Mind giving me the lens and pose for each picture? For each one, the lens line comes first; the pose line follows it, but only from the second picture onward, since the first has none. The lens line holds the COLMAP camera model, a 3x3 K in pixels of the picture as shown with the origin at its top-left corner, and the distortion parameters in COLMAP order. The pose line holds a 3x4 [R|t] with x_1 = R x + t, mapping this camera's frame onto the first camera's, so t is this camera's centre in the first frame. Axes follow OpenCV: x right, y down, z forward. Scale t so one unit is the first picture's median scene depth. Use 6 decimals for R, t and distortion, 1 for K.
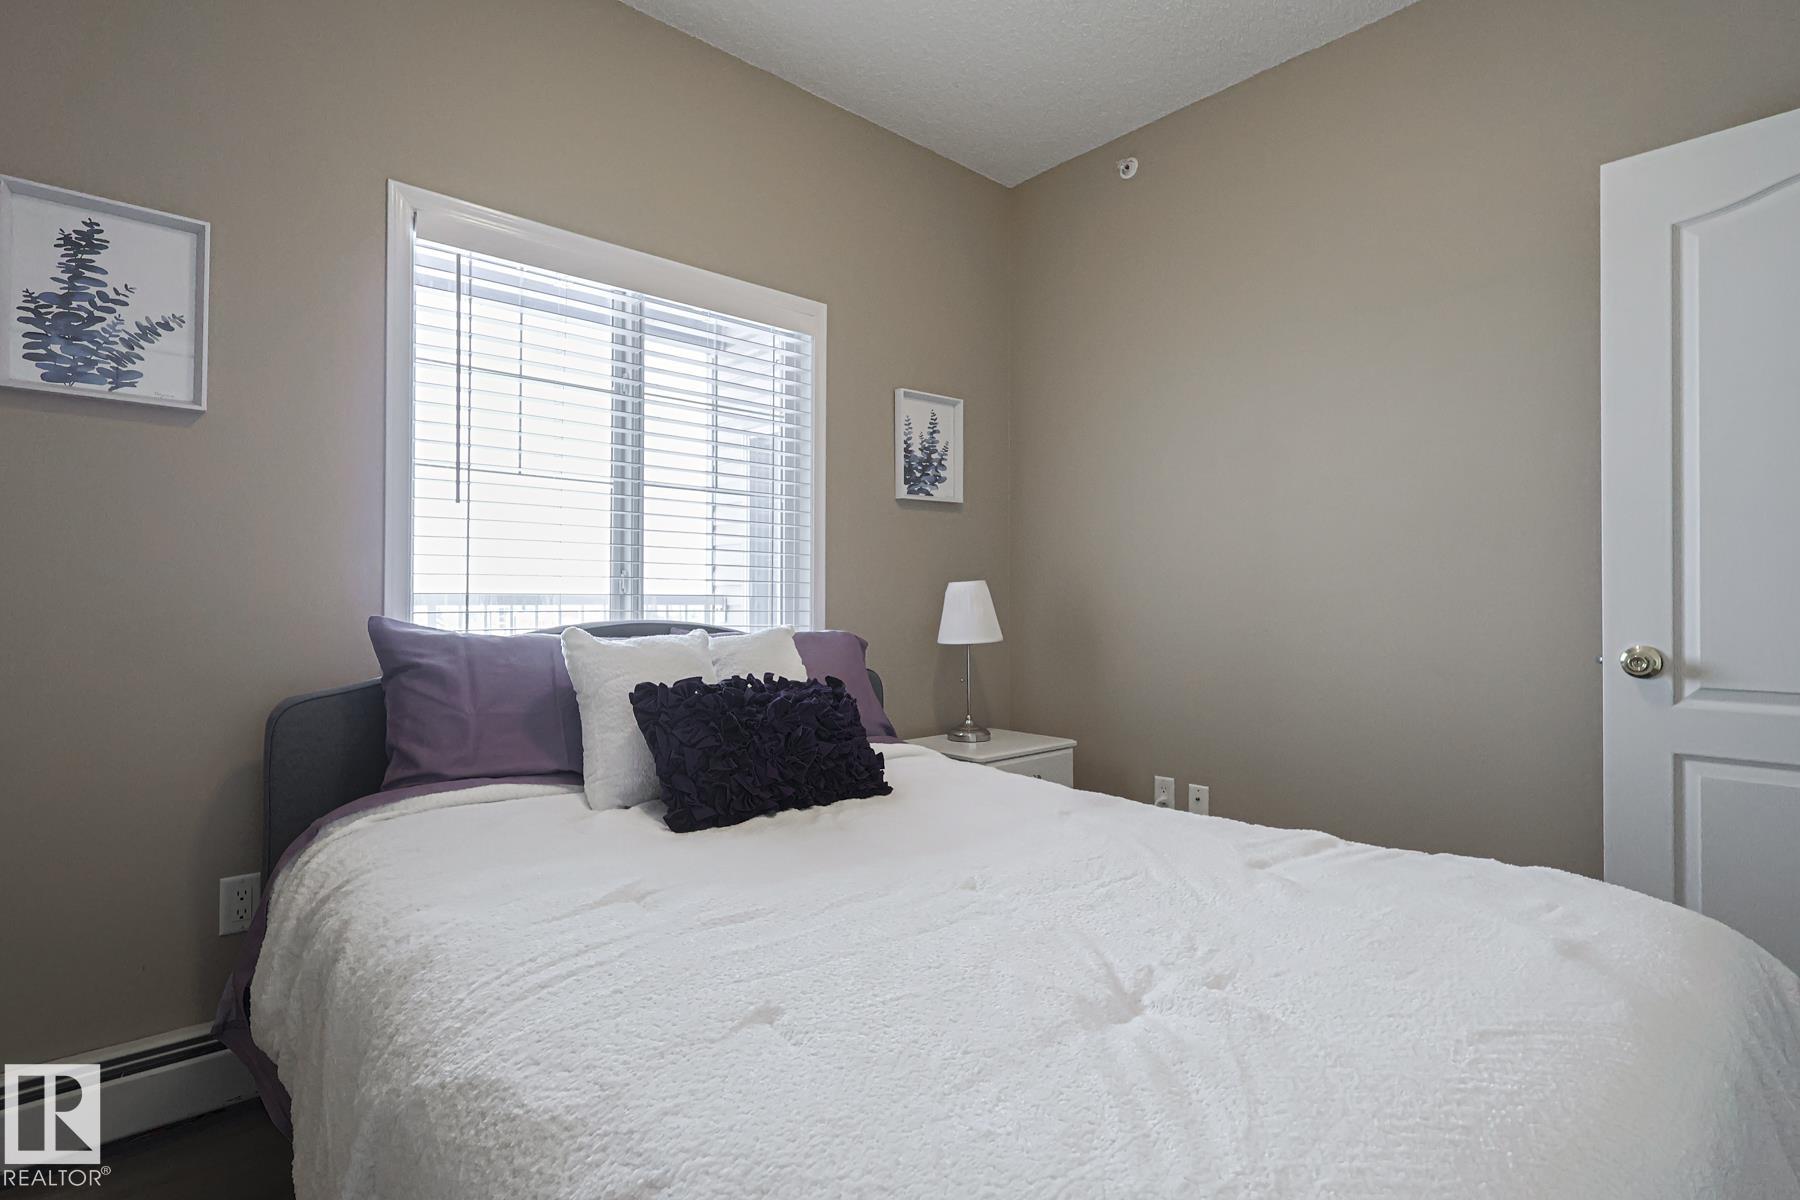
lens RADIAL K [[880.8, 0, 890.8], [0, 880.8, 599.1], [0, 0, 1]] dist [0.000044, 0.001673]
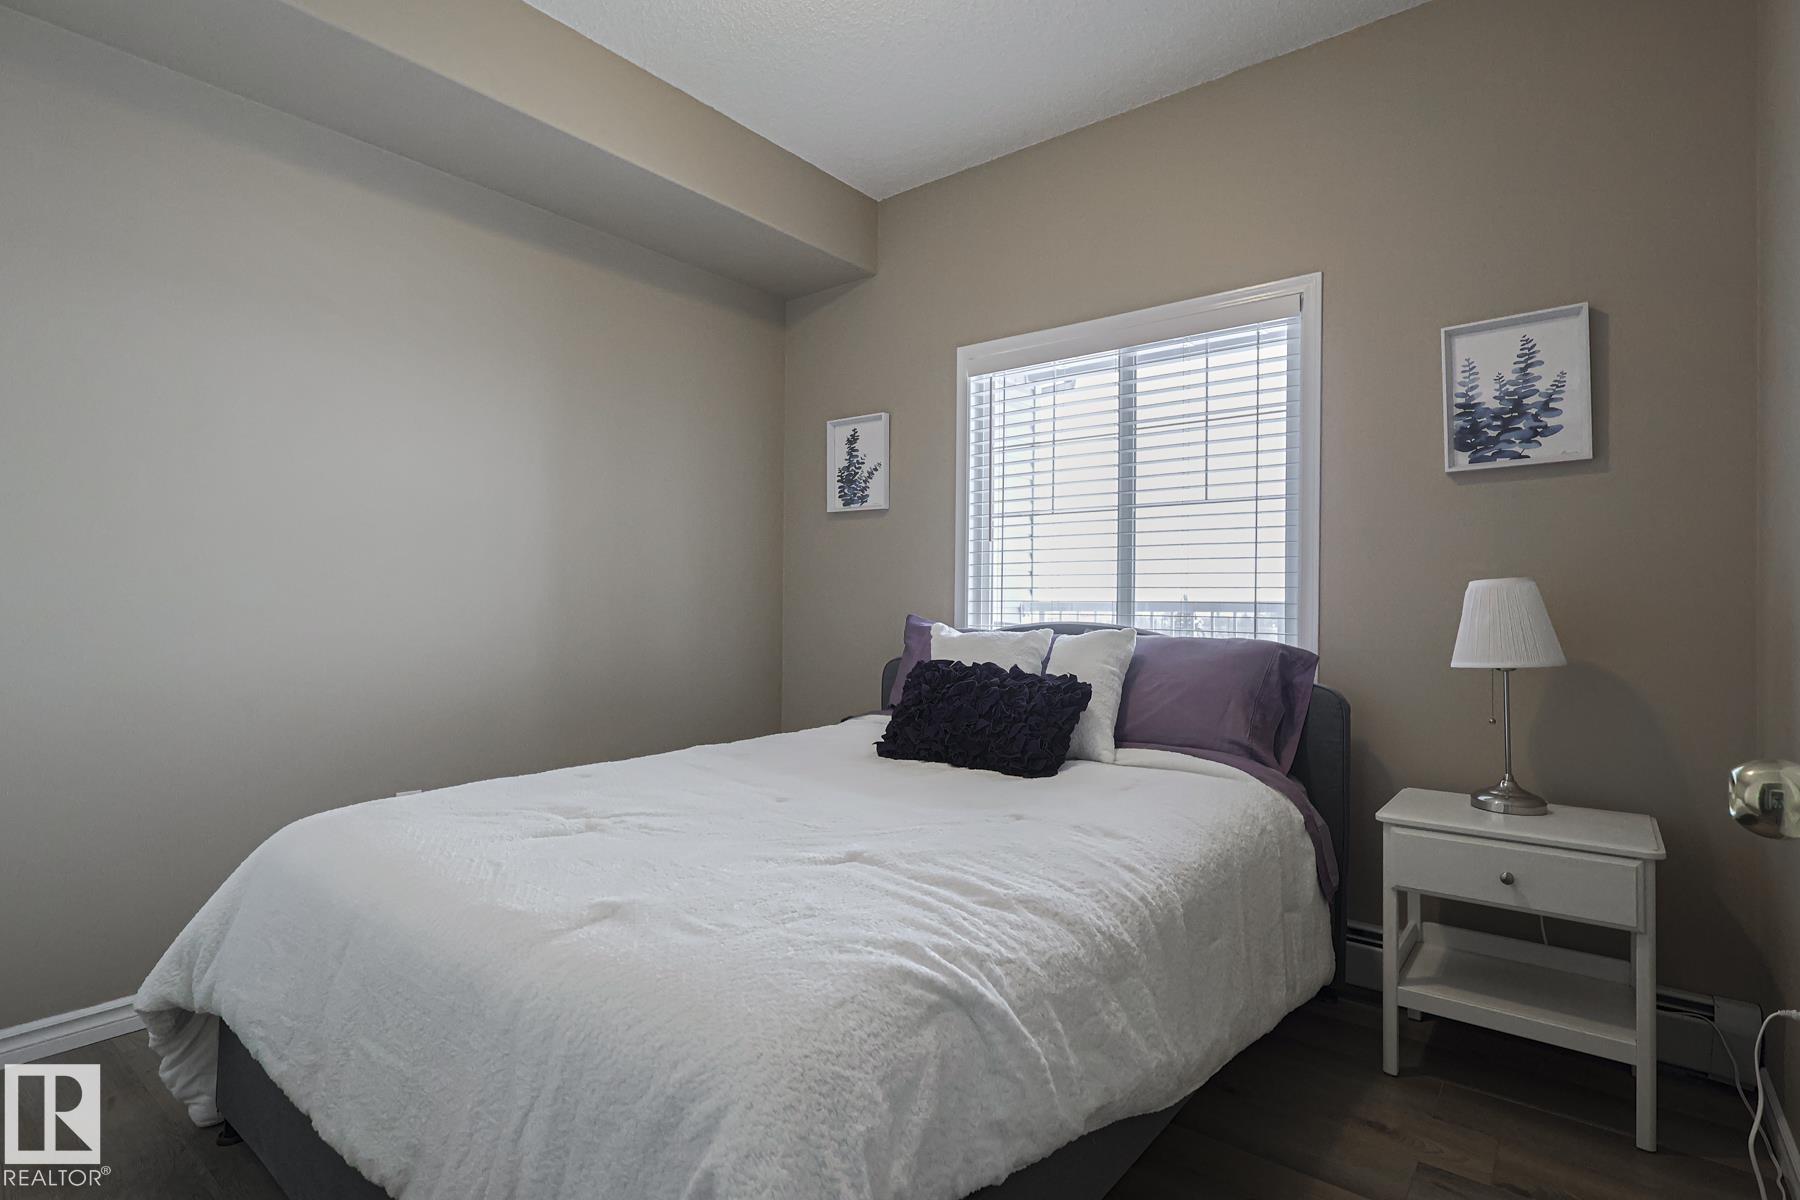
lens RADIAL K [[880.8, 0, 890.8], [0, 880.8, 599.1], [0, 0, 1]] dist [0.000044, 0.001673]
pose [[0.177799, -0.010753, -0.984008, 0.802738], [-0.003591, 0.999927, -0.011576, 0.005912], [0.984060, 0.005591, 0.177748, 0.473564]]
